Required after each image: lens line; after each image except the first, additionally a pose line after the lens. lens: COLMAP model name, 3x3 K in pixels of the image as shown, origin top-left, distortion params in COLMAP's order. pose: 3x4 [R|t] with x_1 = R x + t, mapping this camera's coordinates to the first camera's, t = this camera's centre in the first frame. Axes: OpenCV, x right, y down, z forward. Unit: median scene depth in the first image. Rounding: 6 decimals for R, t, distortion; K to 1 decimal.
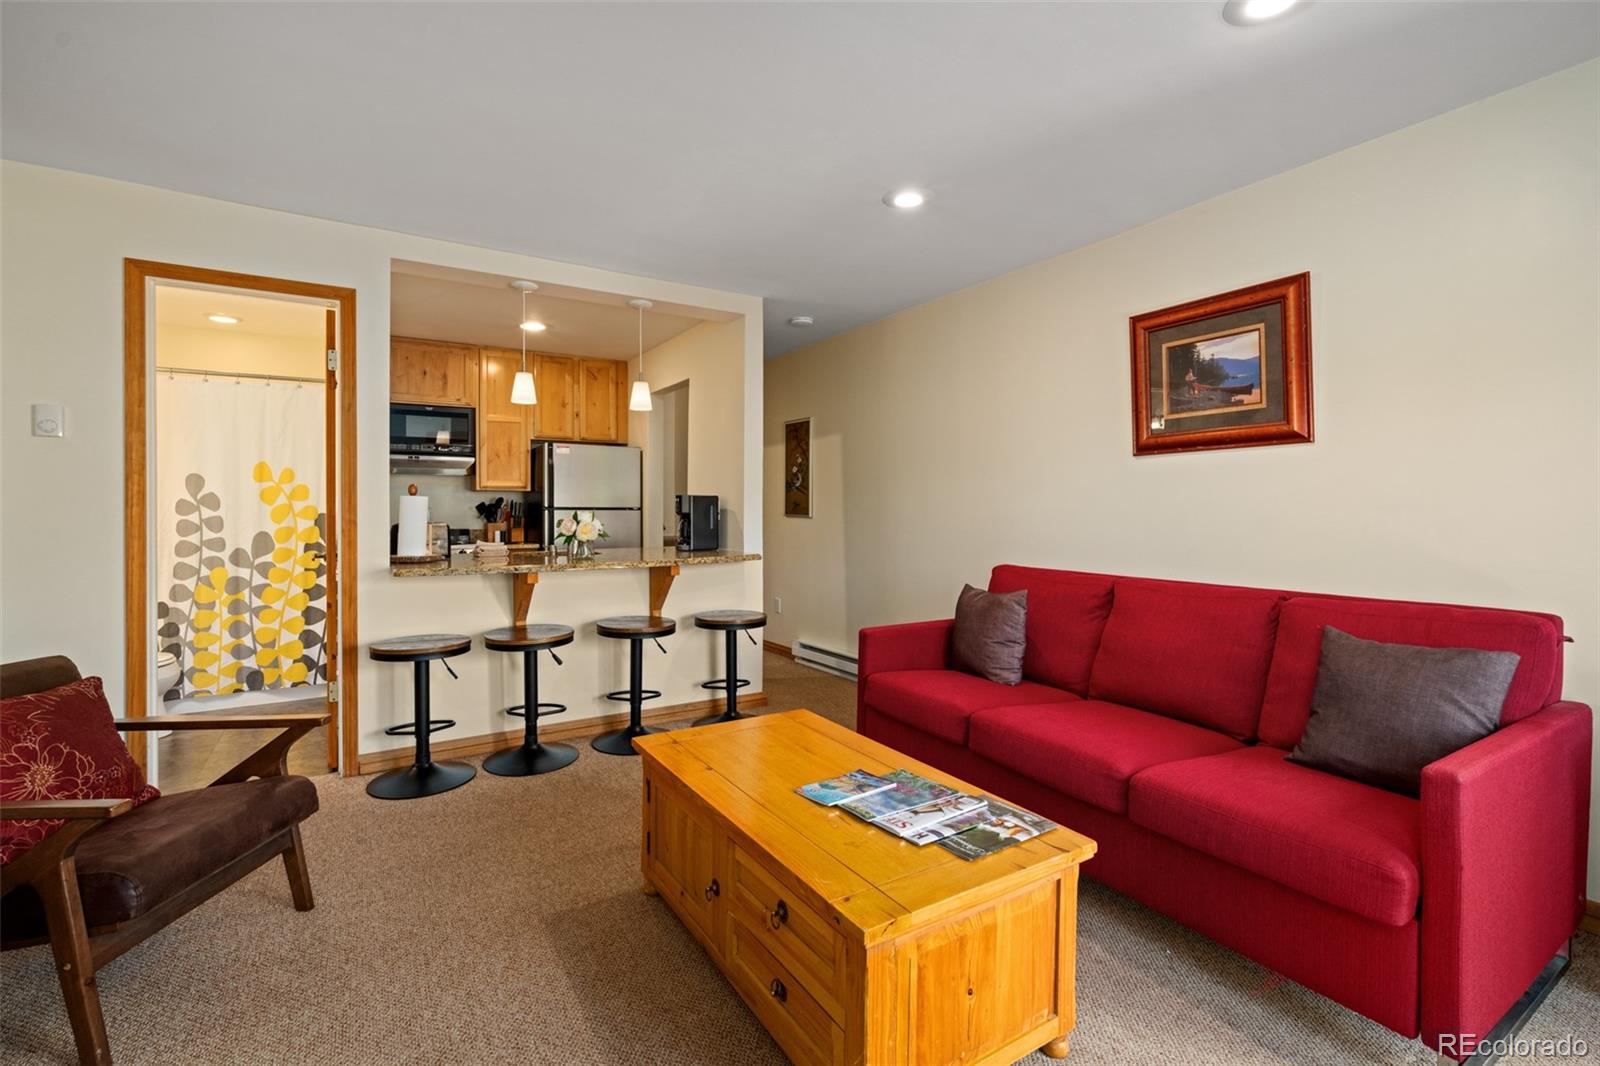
lens RADIAL K [[703.3, 0, 783.7], [0, 703.3, 534.9], [0, 0, 1]] dist [-0.001854, -0.000002]
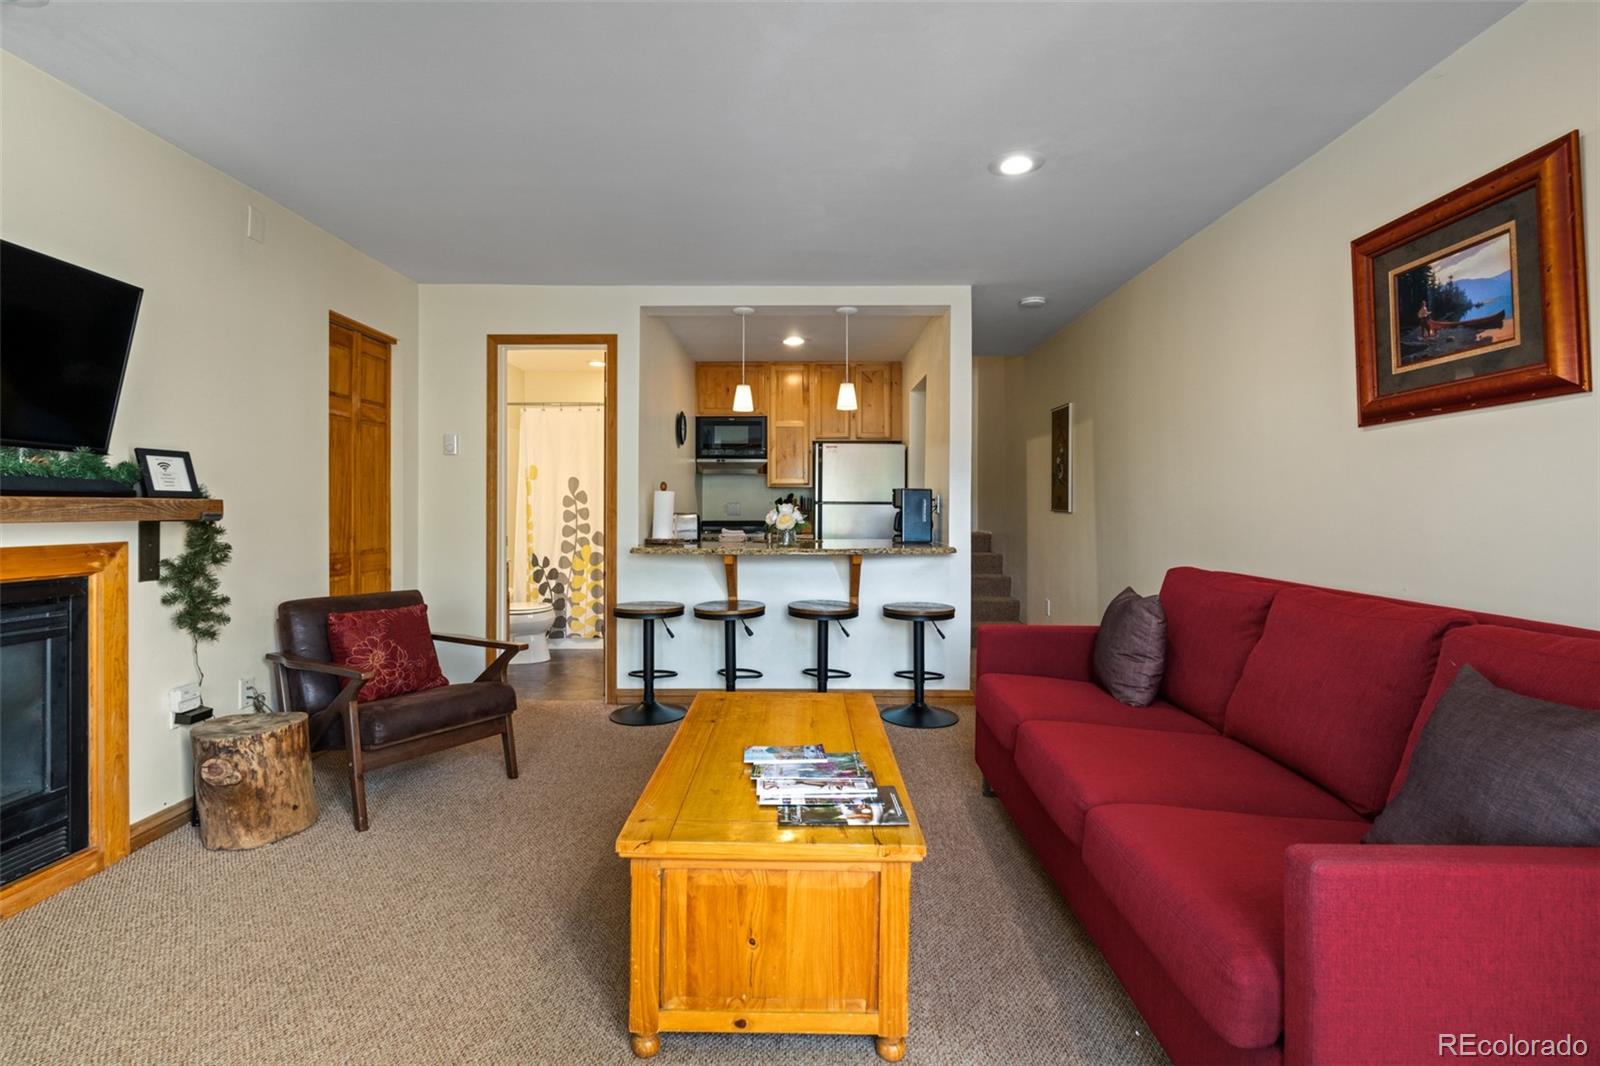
lens RADIAL K [[710.2, 0, 788.0], [0, 710.2, 531.5], [0, 0, 1]] dist [0.000888, -0.000617]
pose [[0.846410, 0.020976, -0.532119, 0.367582], [-0.023055, 0.999730, 0.002736, 0.008874], [0.532033, 0.009952, 0.846665, 0.044239]]
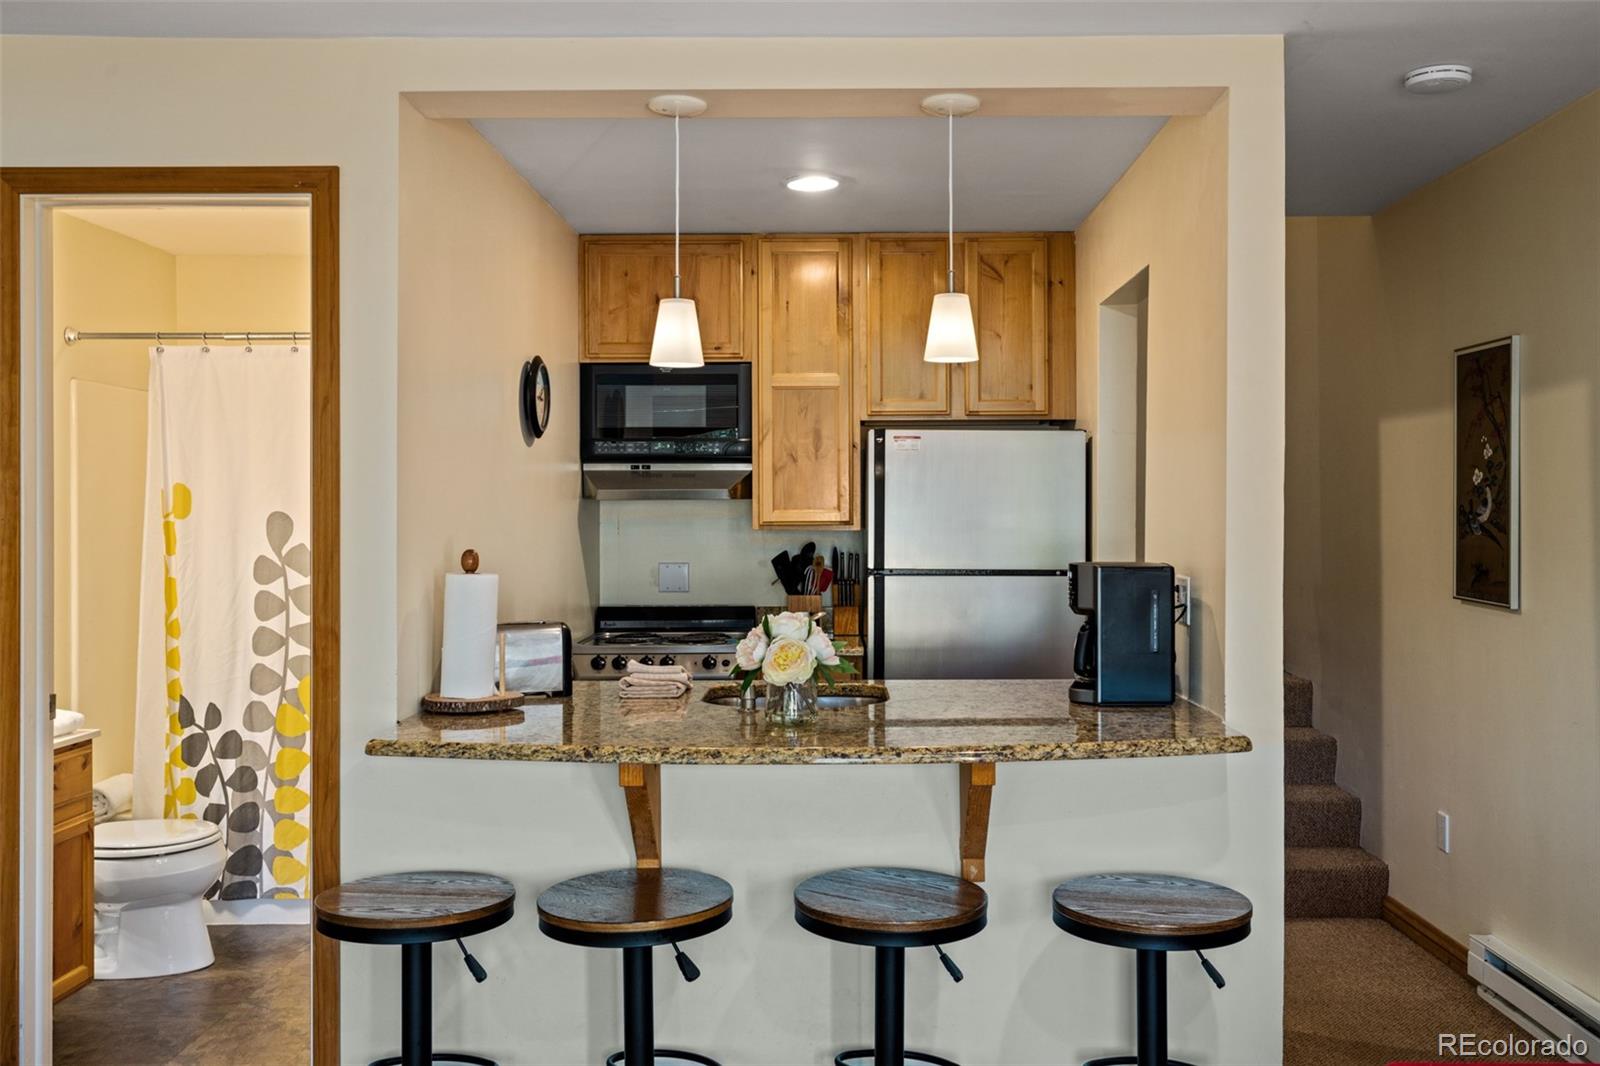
lens RADIAL K [[1434.5, 0, 814.9], [0, 1434.5, 518.6], [0, 0, 1]] dist [0.017743, -0.035503]
pose [[0.848133, 0.001554, -0.529781, 0.209372], [-0.020177, 0.999365, -0.029372, -0.073680], [0.529398, 0.035601, 0.847626, 0.312060]]
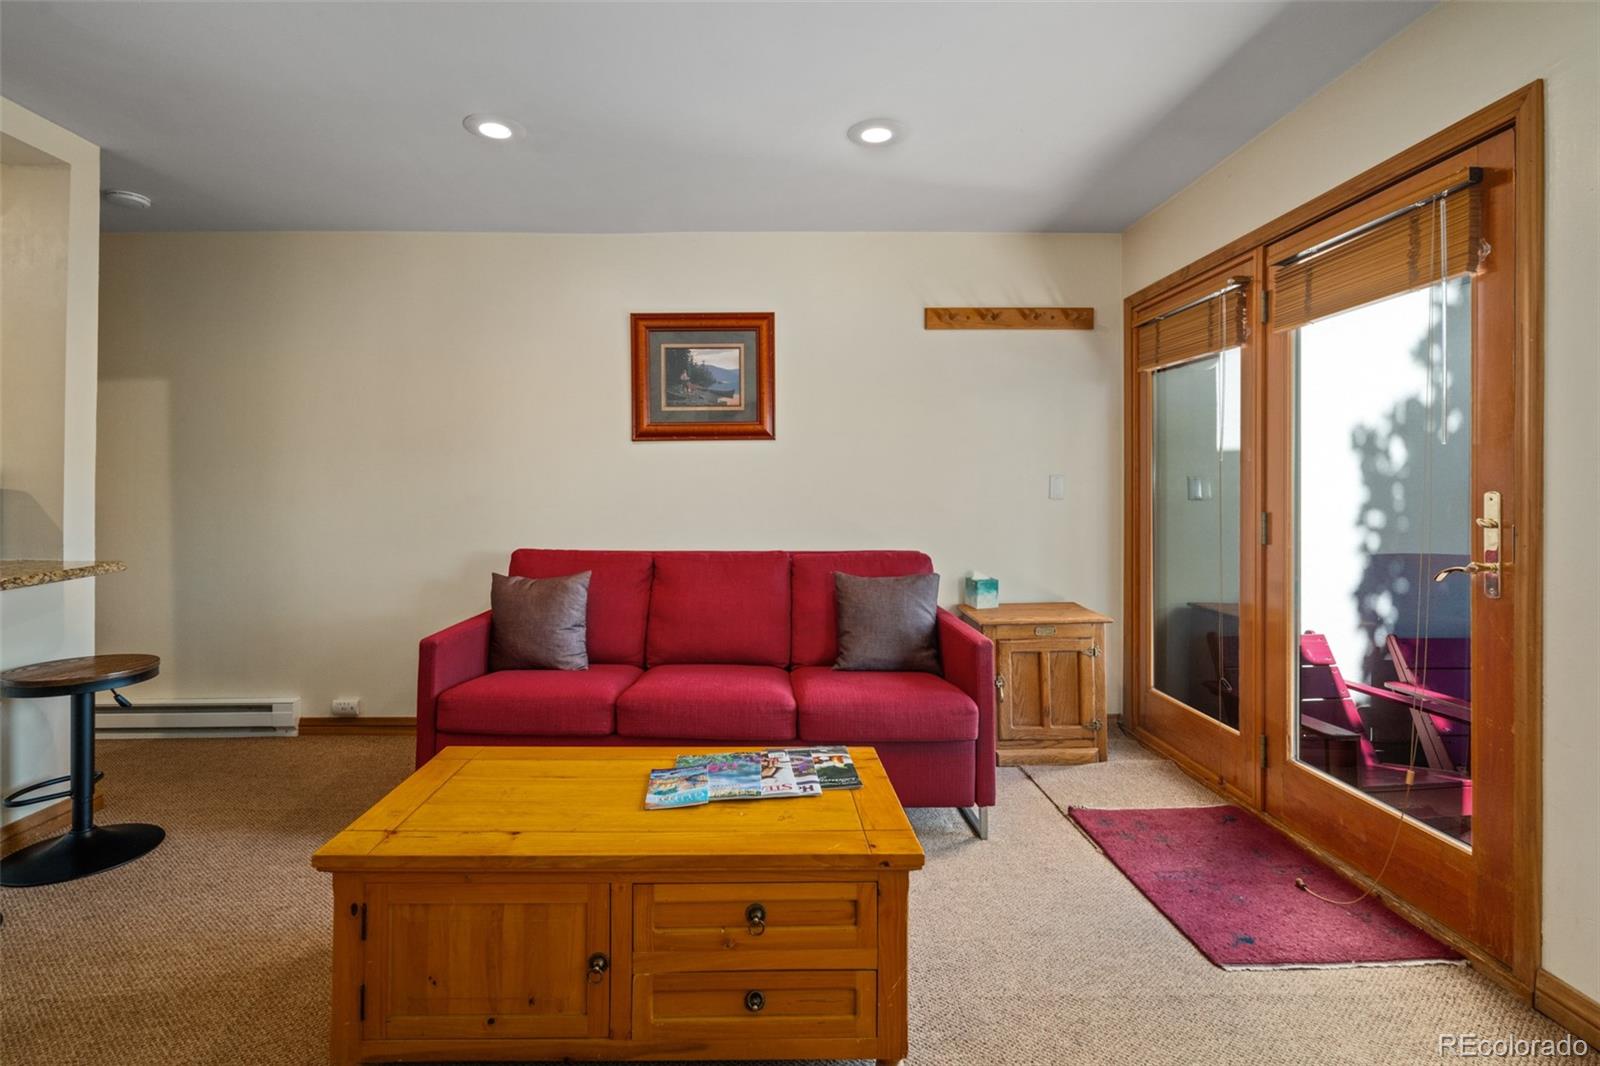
lens RADIAL K [[768.5, 0, 756.0], [0, 768.5, 514.1], [0, 0, 1]] dist [-0.003690, 0.001607]
pose [[0.520307, -0.025129, 0.853609, -0.398400], [0.031460, 0.999452, 0.010247, -0.004873], [-0.853400, 0.021524, 0.520813, 0.207163]]
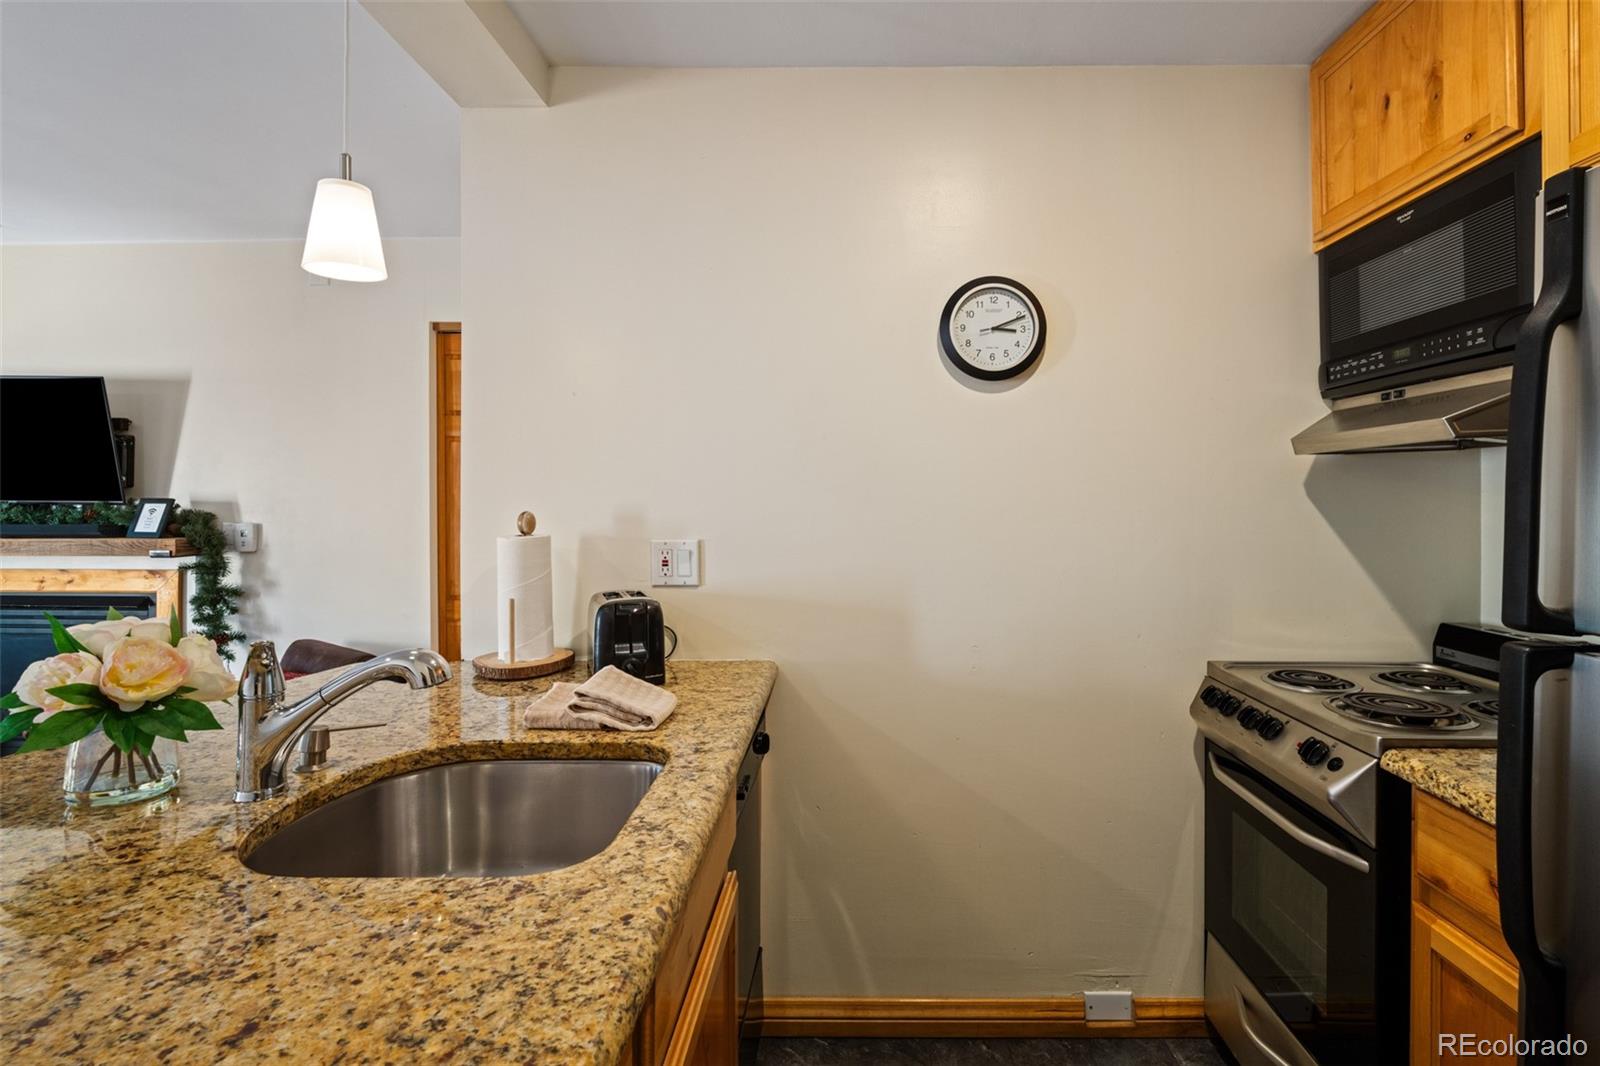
lens RADIAL K [[745.0, 0, 772.6], [0, 745.0, 506.7], [0, 0, 1]] dist [-0.007264, 0.001609]
pose [[-0.512105, 0.008426, -0.858882, -0.187500], [-0.030946, 0.999122, 0.028254, -0.102698], [0.858365, 0.041048, -0.511394, 1.526318]]
